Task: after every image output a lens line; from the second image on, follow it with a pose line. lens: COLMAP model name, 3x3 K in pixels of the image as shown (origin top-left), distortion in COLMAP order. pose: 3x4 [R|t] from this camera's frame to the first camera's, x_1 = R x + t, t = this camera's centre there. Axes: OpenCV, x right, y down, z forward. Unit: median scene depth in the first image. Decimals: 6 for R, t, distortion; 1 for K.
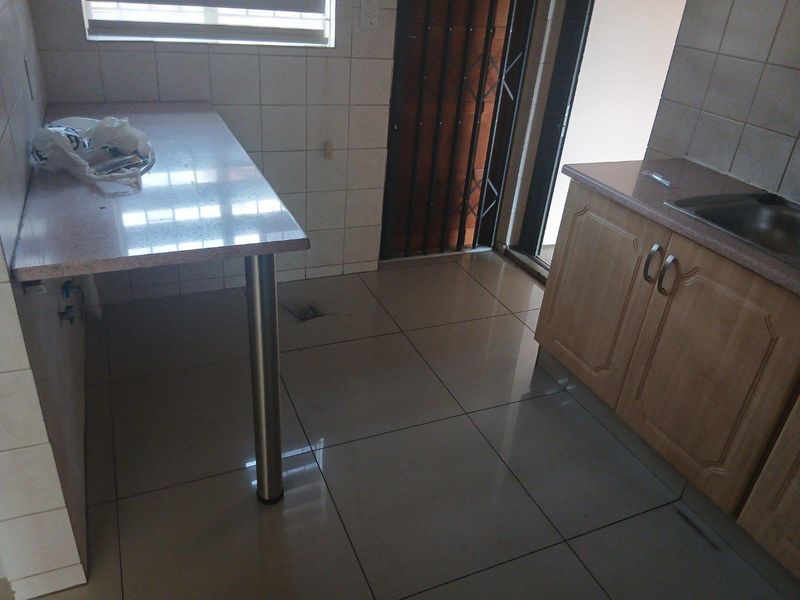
lens RADIAL K [[605.3, 0, 401.1], [0, 605.3, 300.0], [0, 0, 1]] dist [0.003397, -0.003581]
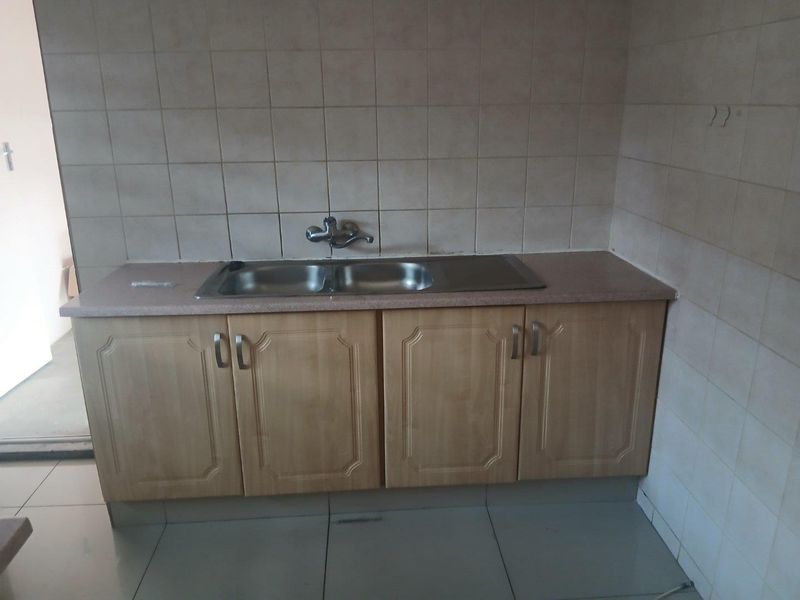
lens RADIAL K [[605.3, 0, 402.6], [0, 605.3, 296.6], [0, 0, 1]] dist [0.003397, -0.003581]
pose [[0.330051, -0.359149, 0.872971, -0.379473], [0.487030, 0.856989, 0.168439, -0.166235], [-0.808621, 0.369570, 0.457766, 0.218906]]
